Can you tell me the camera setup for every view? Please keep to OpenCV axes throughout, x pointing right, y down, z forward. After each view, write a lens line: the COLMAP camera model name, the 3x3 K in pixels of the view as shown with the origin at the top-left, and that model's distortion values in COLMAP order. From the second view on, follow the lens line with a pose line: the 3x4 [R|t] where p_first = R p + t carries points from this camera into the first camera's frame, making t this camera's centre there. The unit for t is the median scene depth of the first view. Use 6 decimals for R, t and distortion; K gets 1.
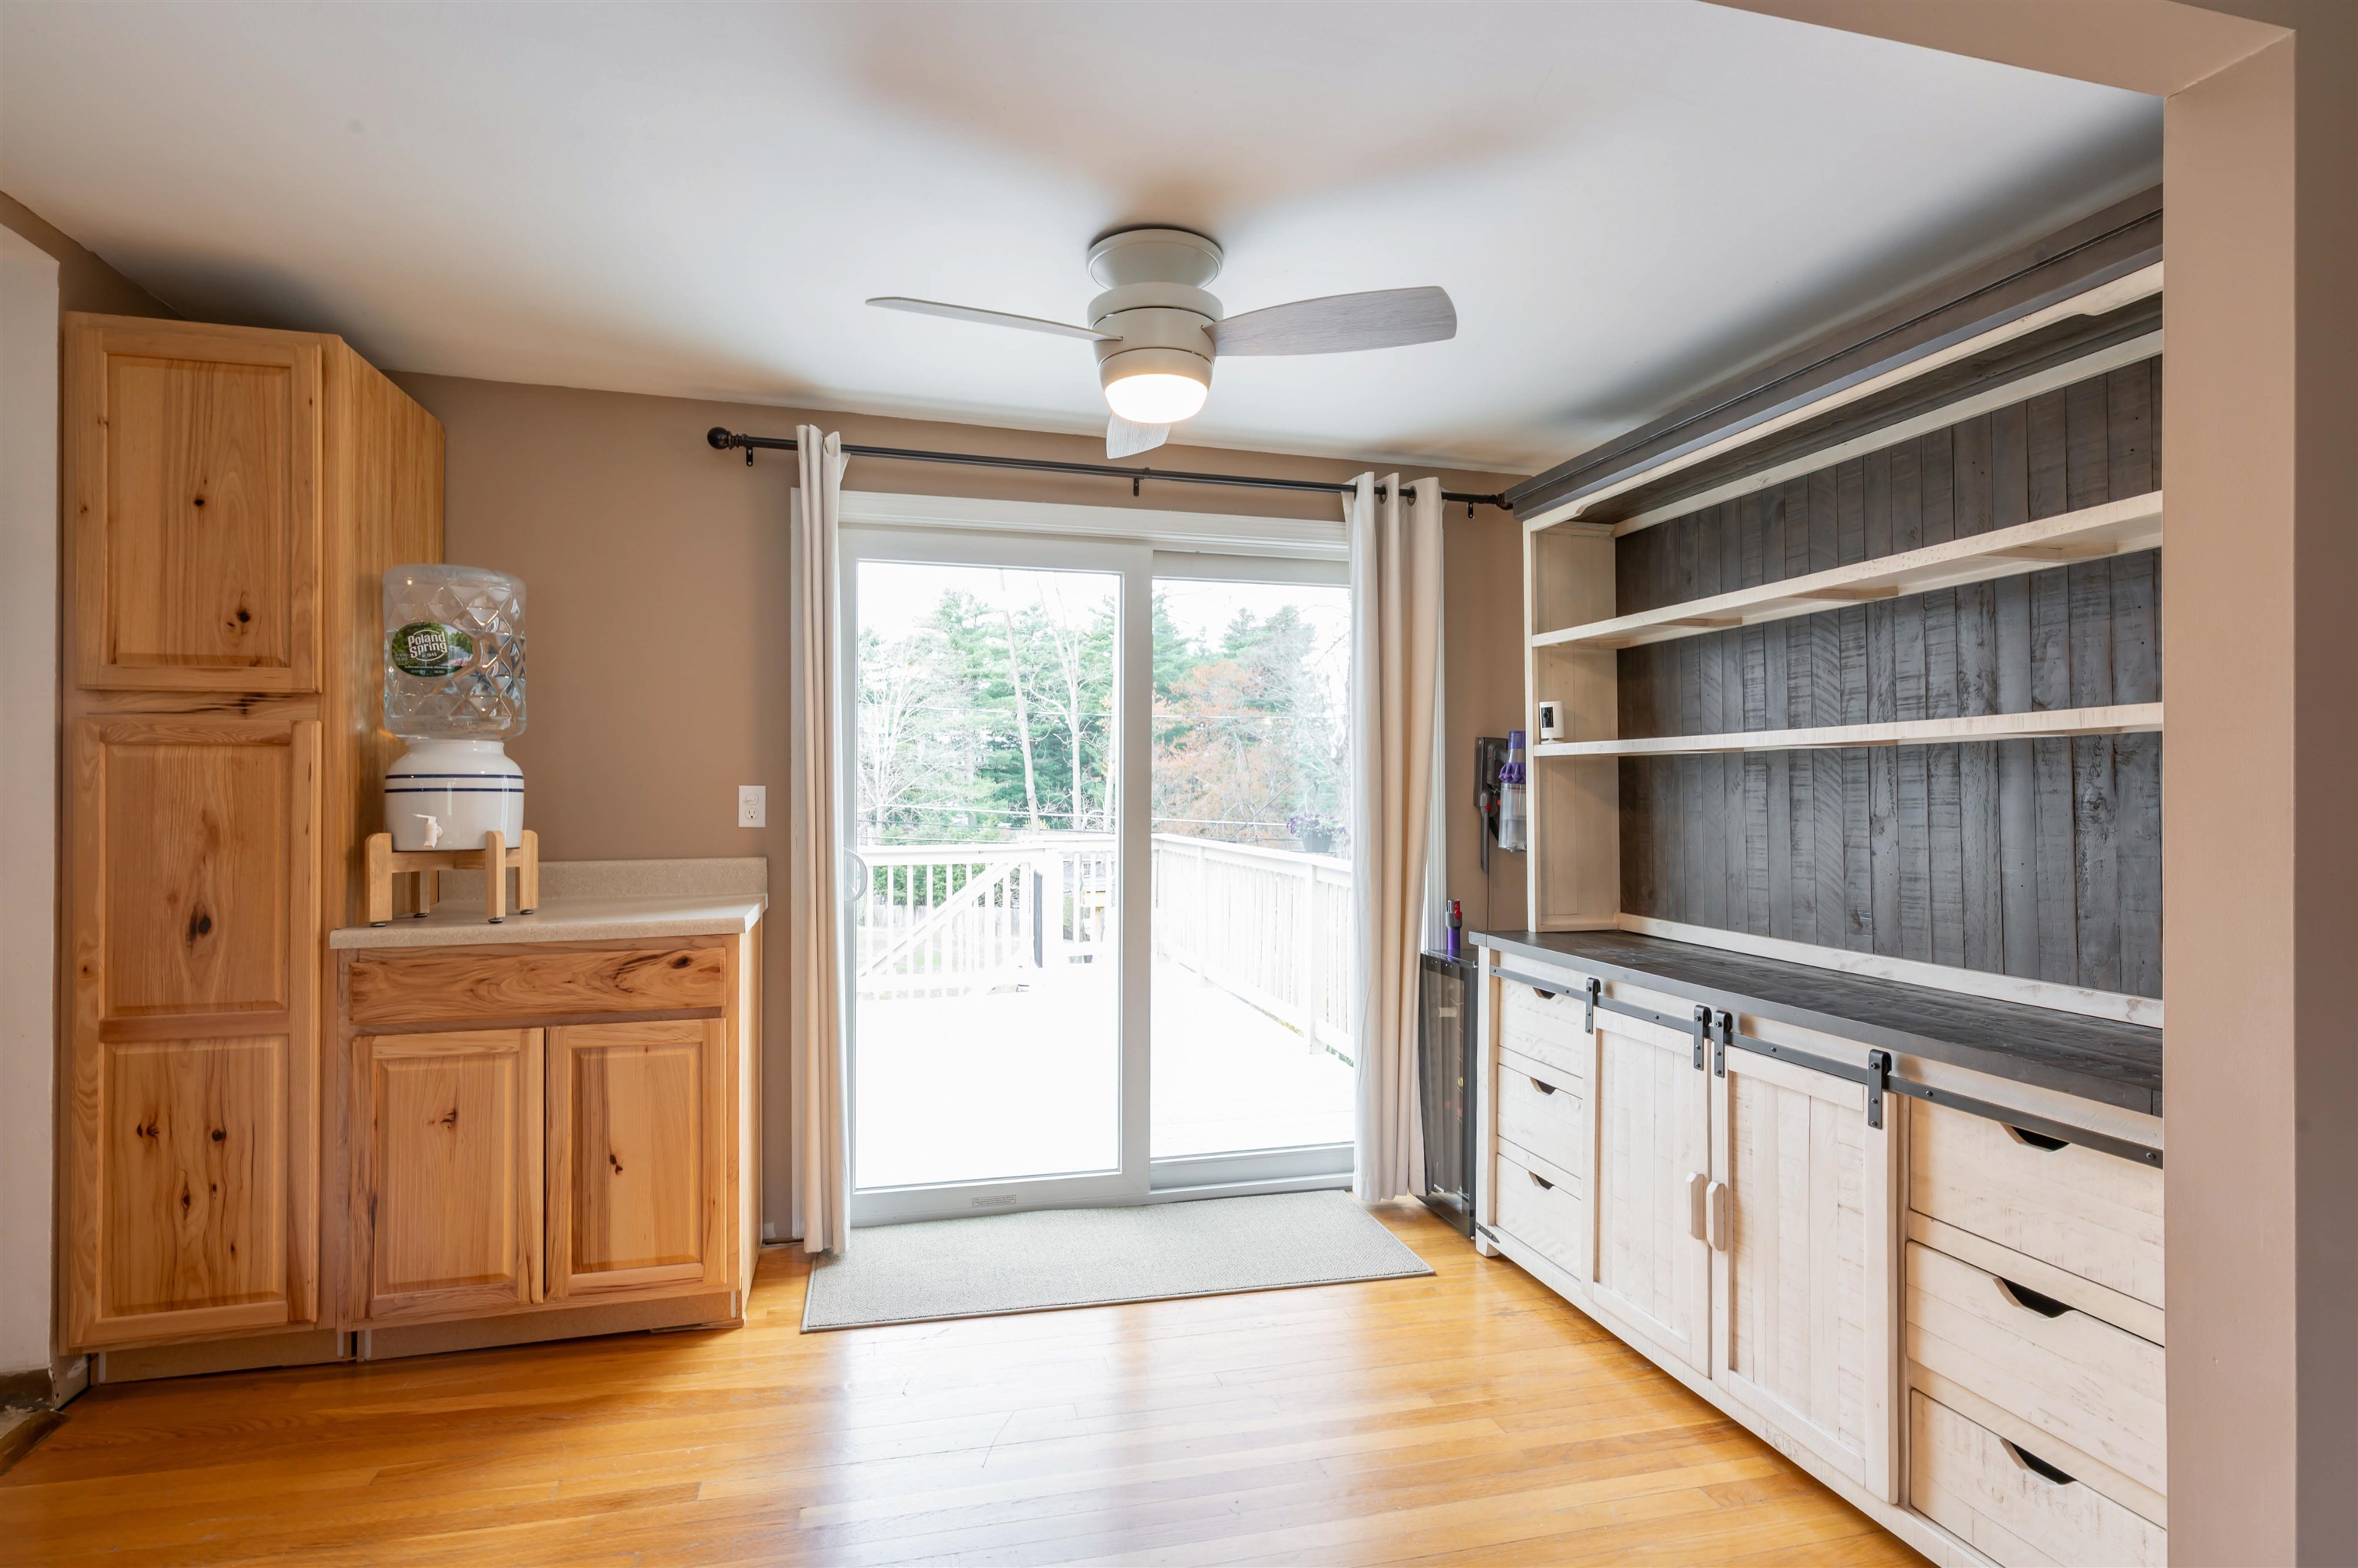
lens RADIAL K [[1142.7, 0, 1118.0], [0, 1142.7, 779.2], [0, 0, 1]] dist [-0.006526, 0.000420]
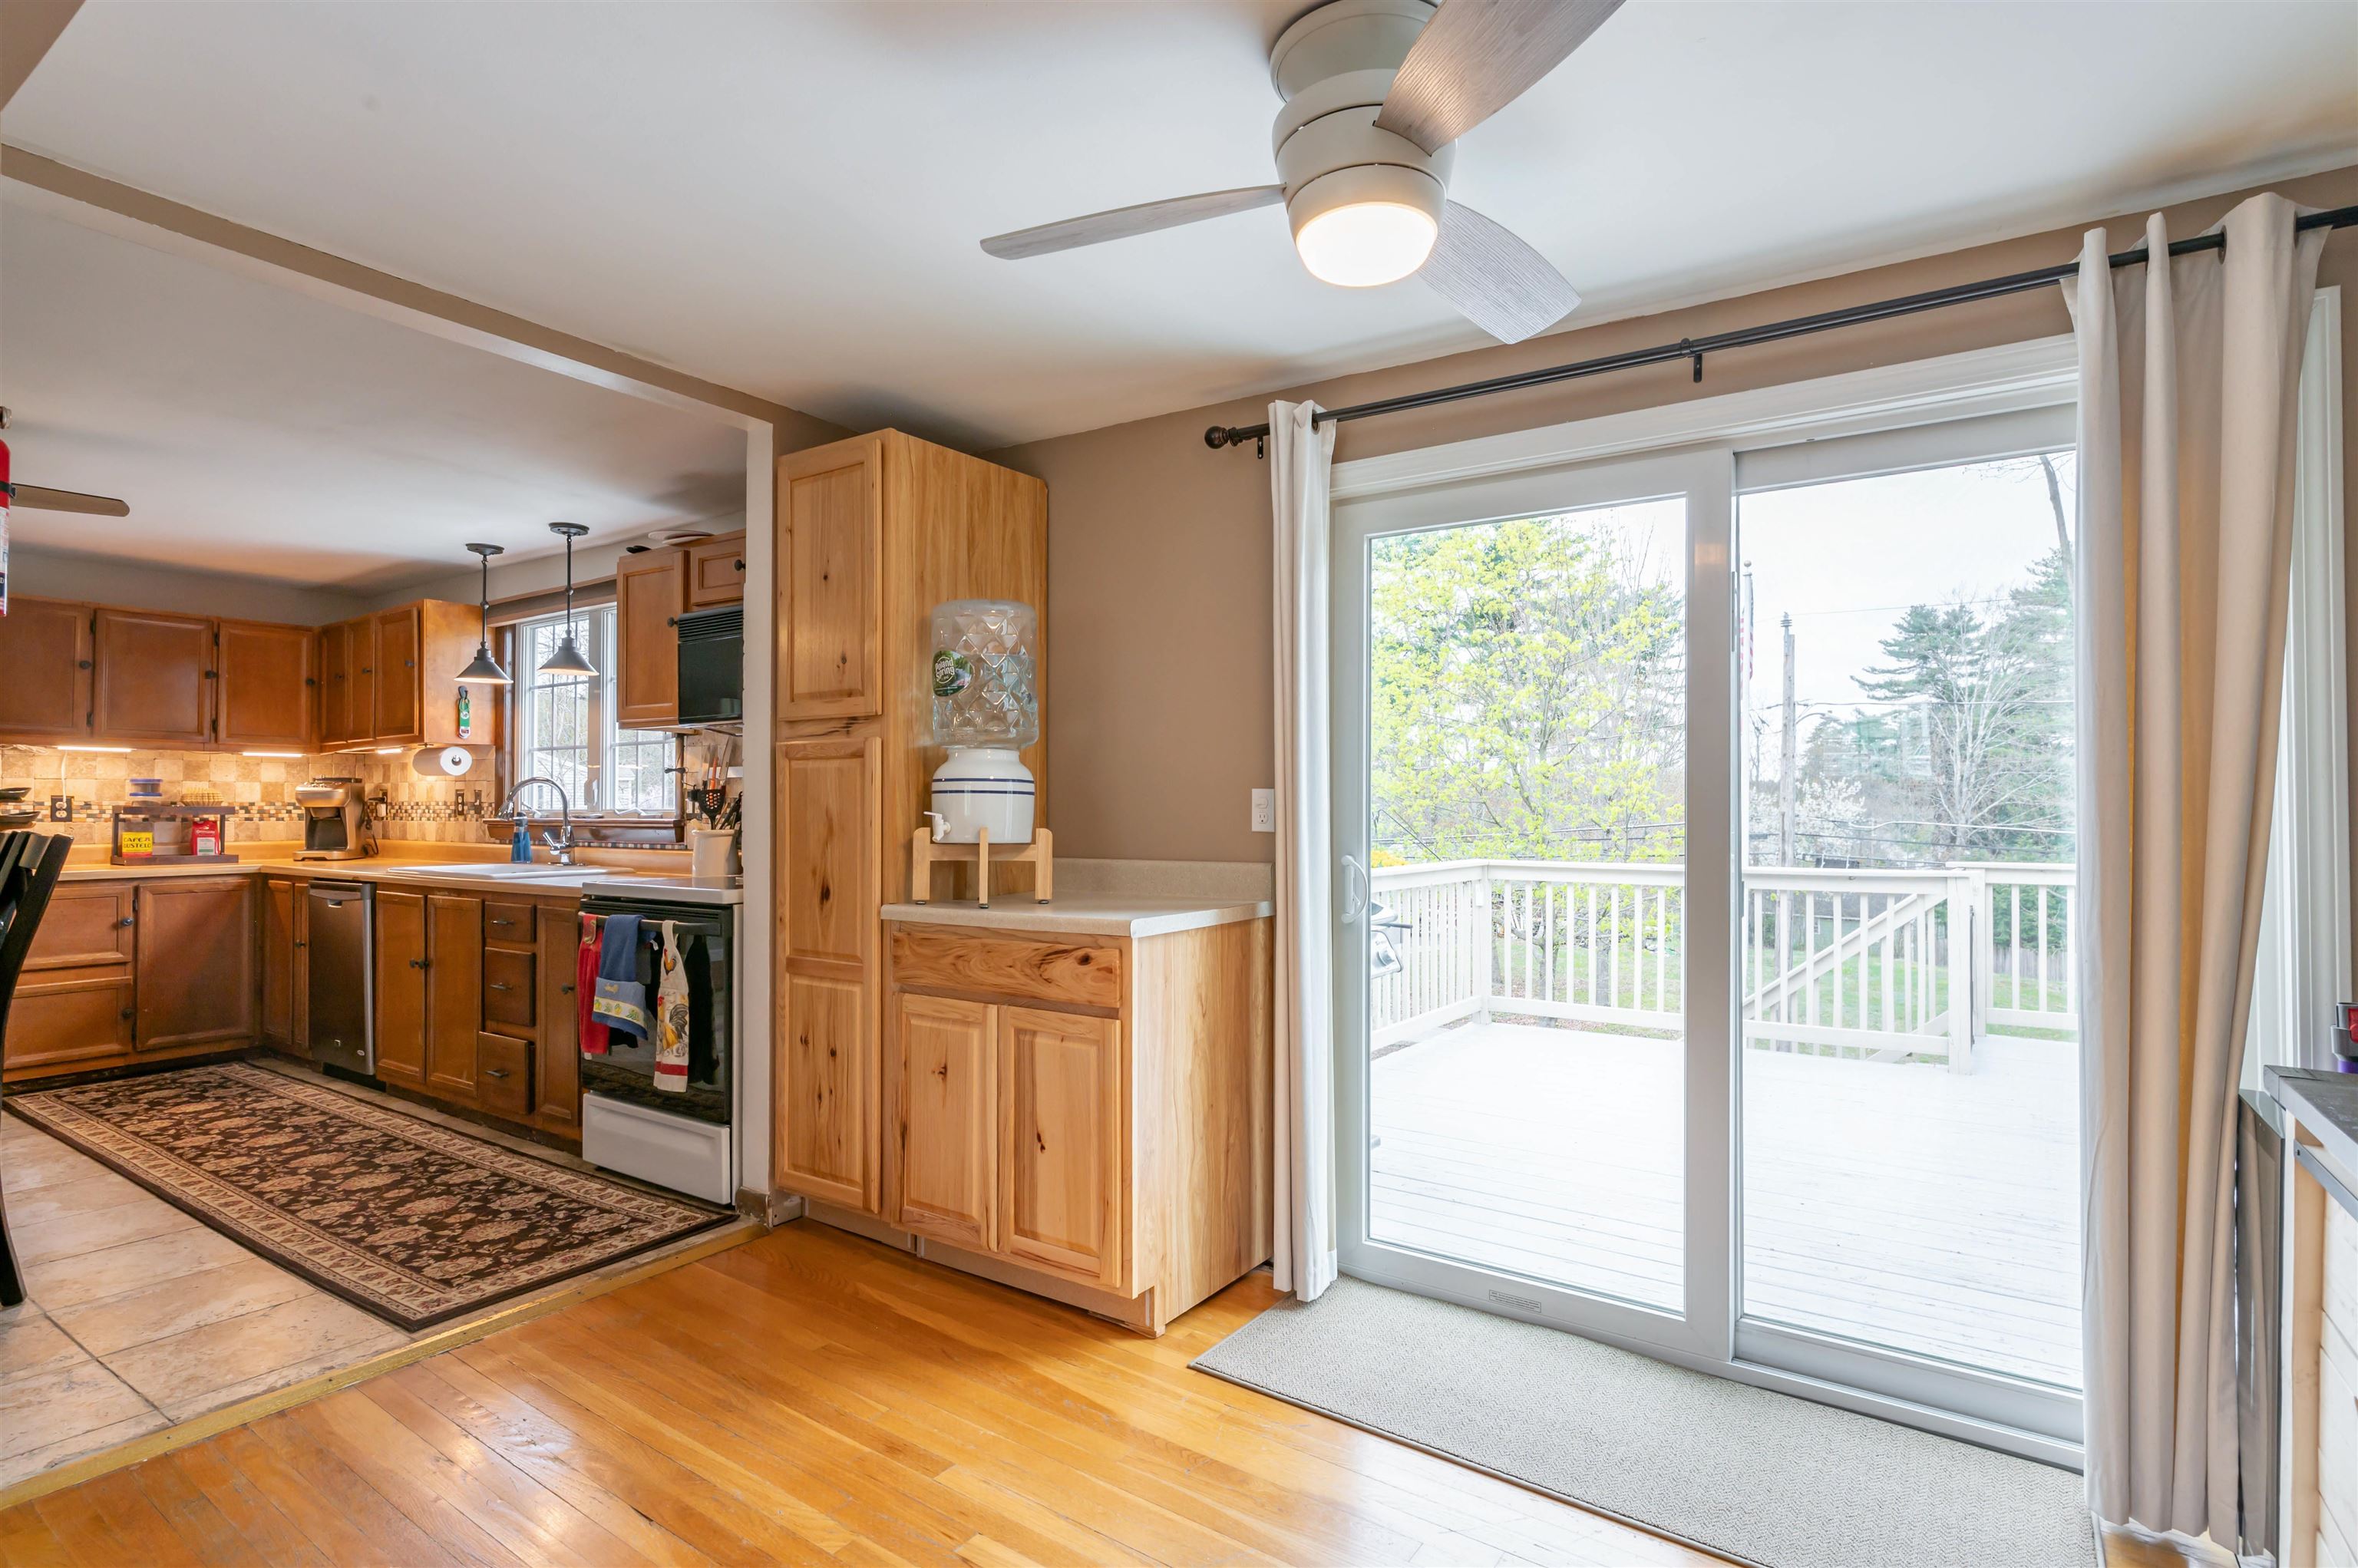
lens RADIAL K [[1142.7, 0, 1175.4], [0, 1142.7, 792.3], [0, 0, 1]] dist [-0.006526, 0.000420]
pose [[0.676218, -0.004788, -0.736686, 0.431540], [0.003602, 0.999988, -0.003192, 0.014434], [0.736692, -0.000495, 0.676228, 0.370409]]
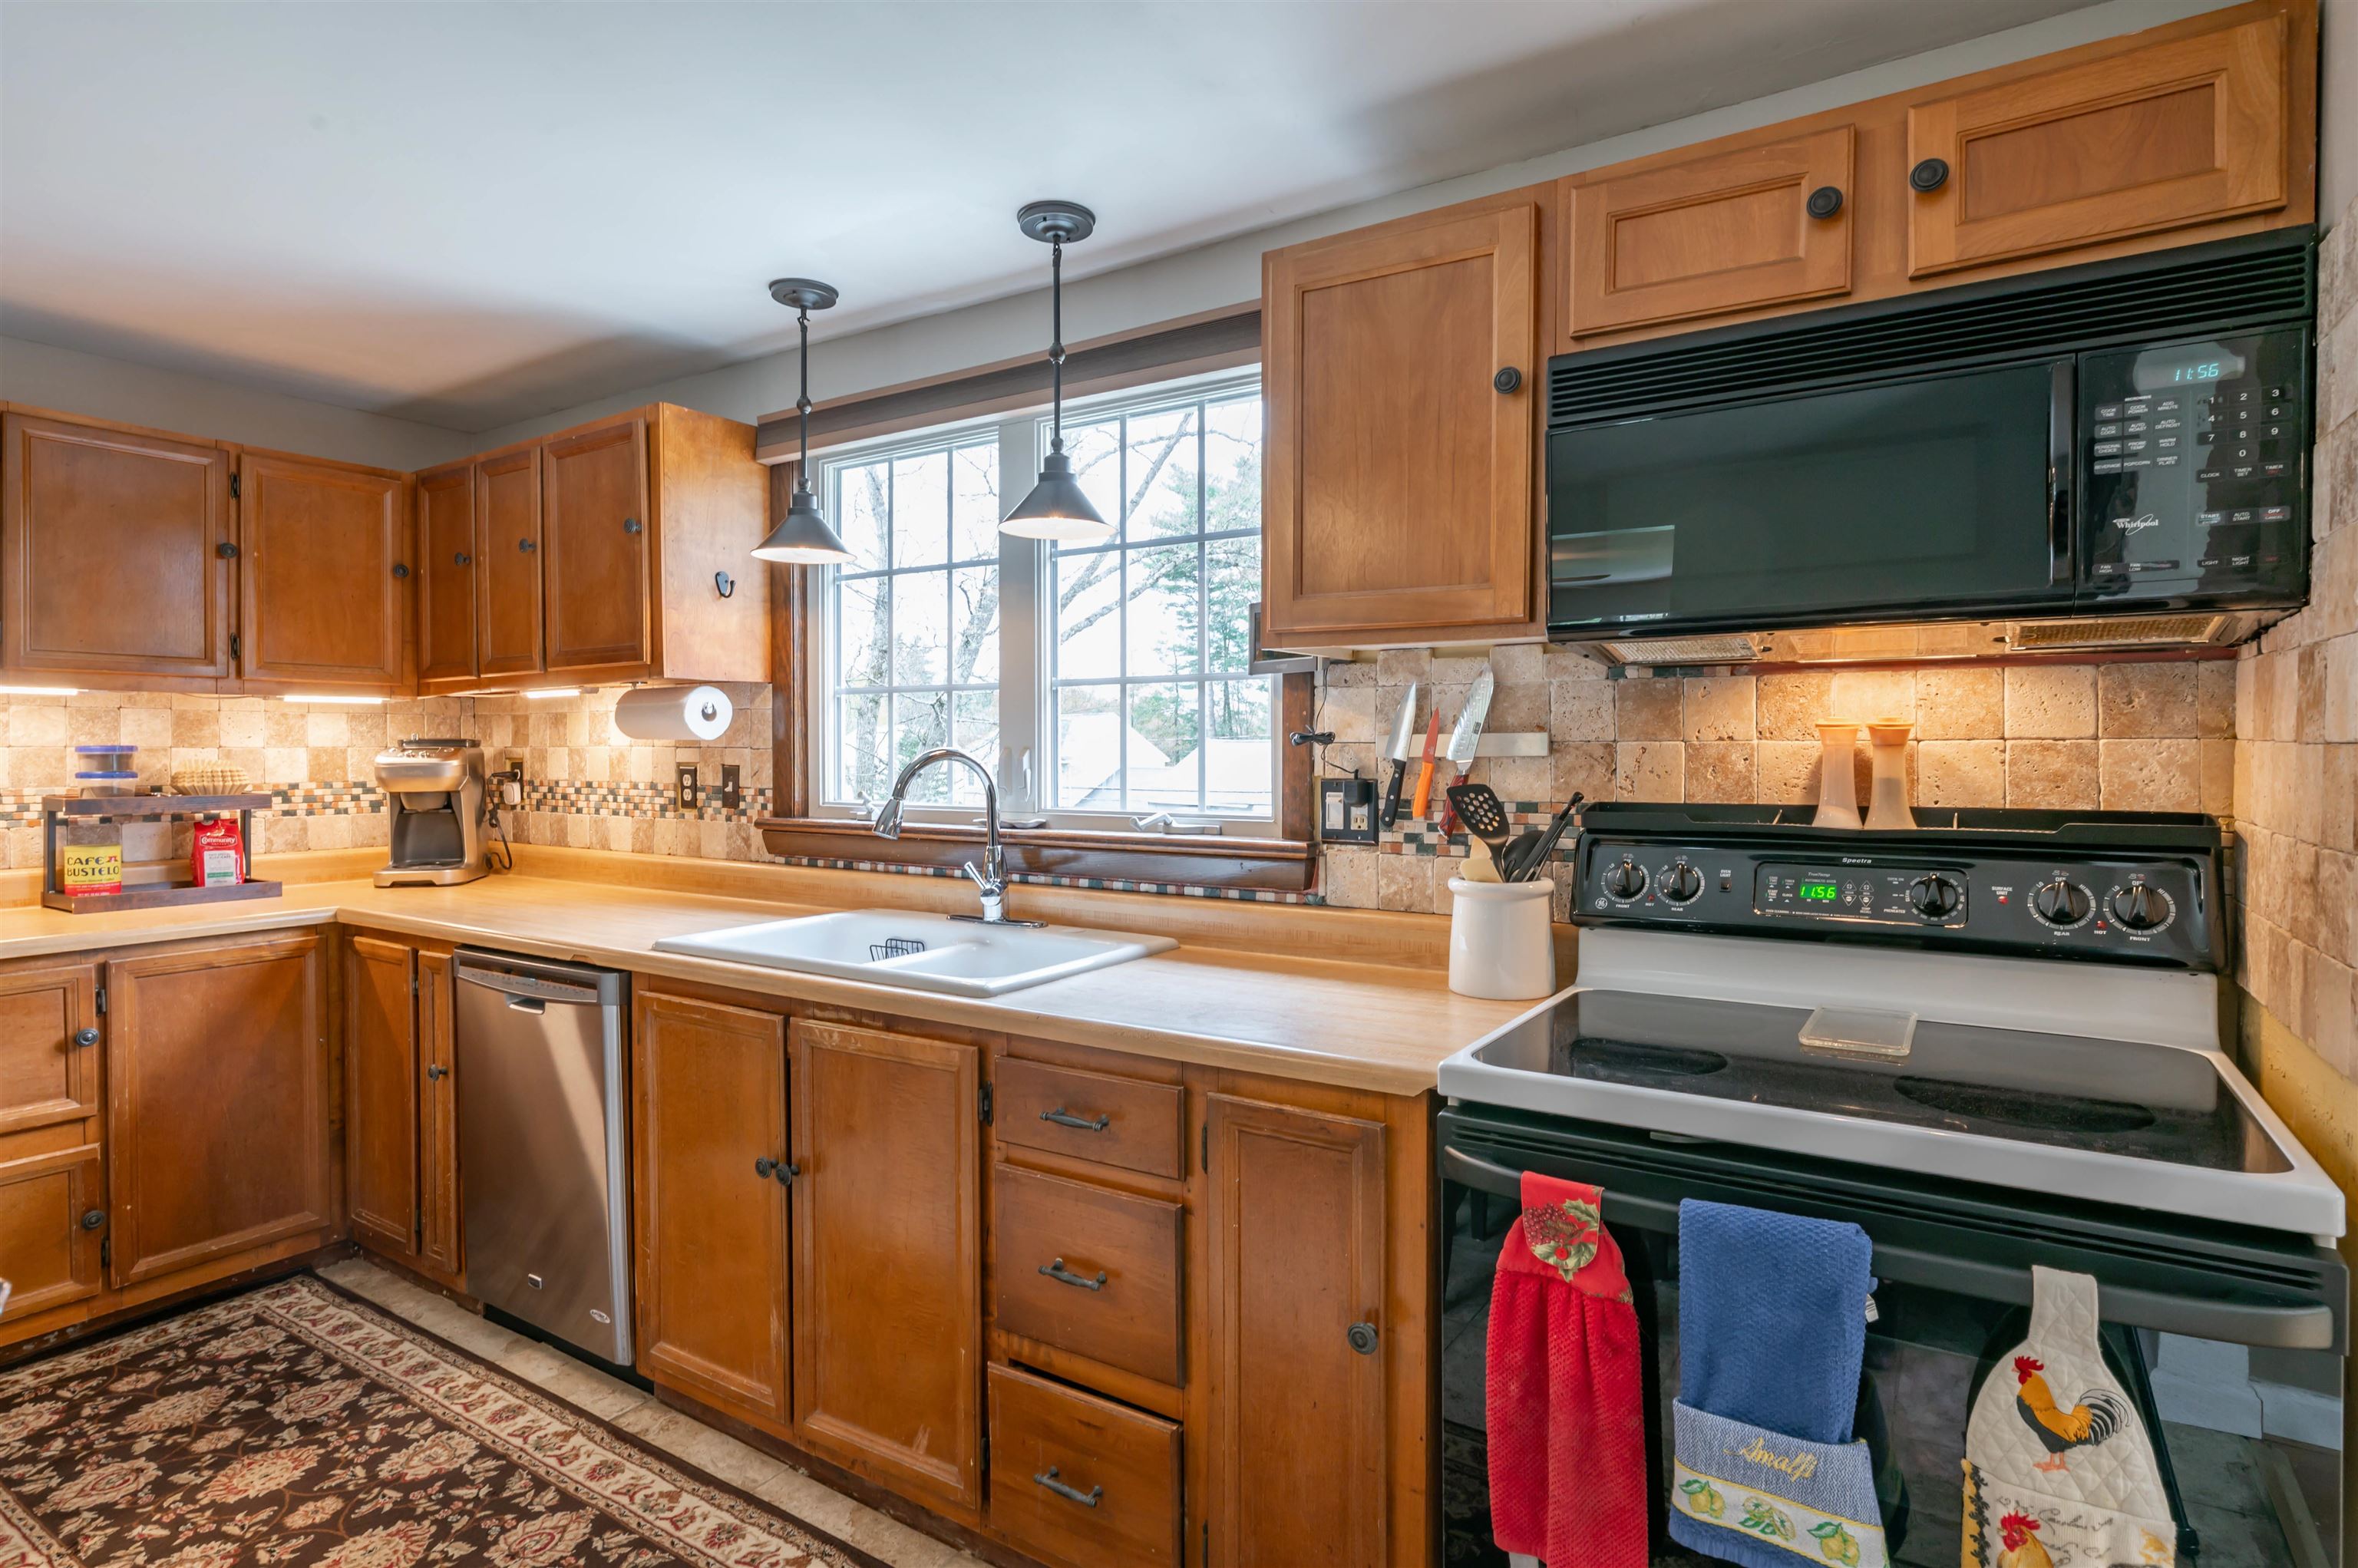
lens RADIAL K [[1142.7, 0, 1170.3], [0, 1142.7, 767.2], [0, 0, 1]] dist [-0.006526, 0.000420]
pose [[0.707207, 0.015487, -0.706837, -0.945655], [0.002948, 0.999687, 0.024854, -0.029514], [0.707000, -0.019661, 0.706940, 0.336398]]
